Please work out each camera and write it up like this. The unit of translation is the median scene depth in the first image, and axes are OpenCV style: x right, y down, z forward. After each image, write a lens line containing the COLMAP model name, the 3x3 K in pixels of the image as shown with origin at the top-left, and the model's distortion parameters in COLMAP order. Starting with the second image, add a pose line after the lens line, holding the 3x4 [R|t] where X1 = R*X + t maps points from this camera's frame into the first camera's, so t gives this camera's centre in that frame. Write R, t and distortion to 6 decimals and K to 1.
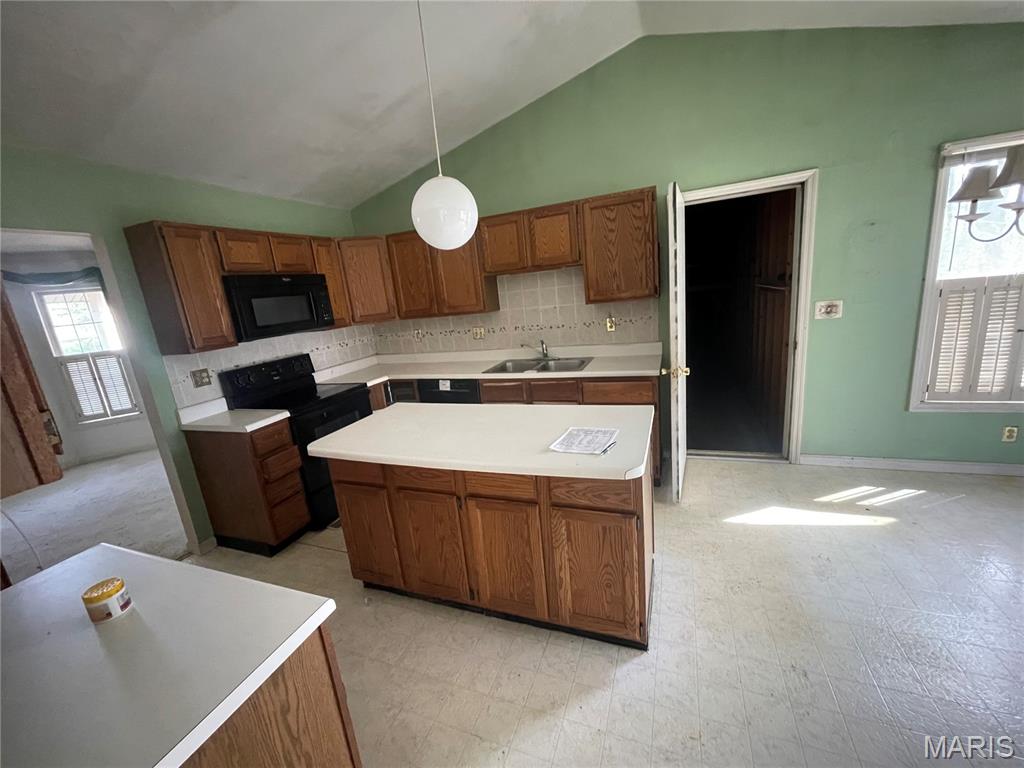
lens RADIAL K [[410.0, 0, 513.6], [0, 410.0, 384.4], [0, 0, 1]] dist [0.010812, -0.001379]
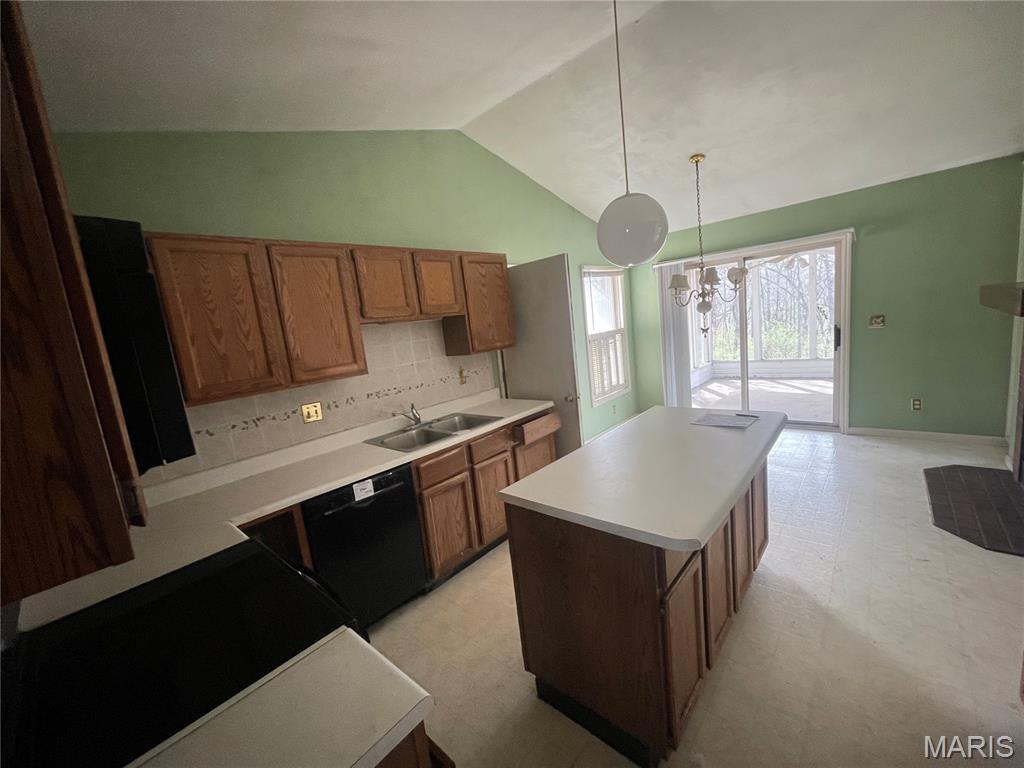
lens RADIAL K [[410.0, 0, 512.4], [0, 410.0, 383.2], [0, 0, 1]] dist [0.010812, -0.001379]
pose [[0.360153, -0.080398, 0.929422, -0.695555], [0.287531, 0.957344, -0.028606, -0.074389], [-0.887477, 0.277540, 0.367908, 0.574324]]
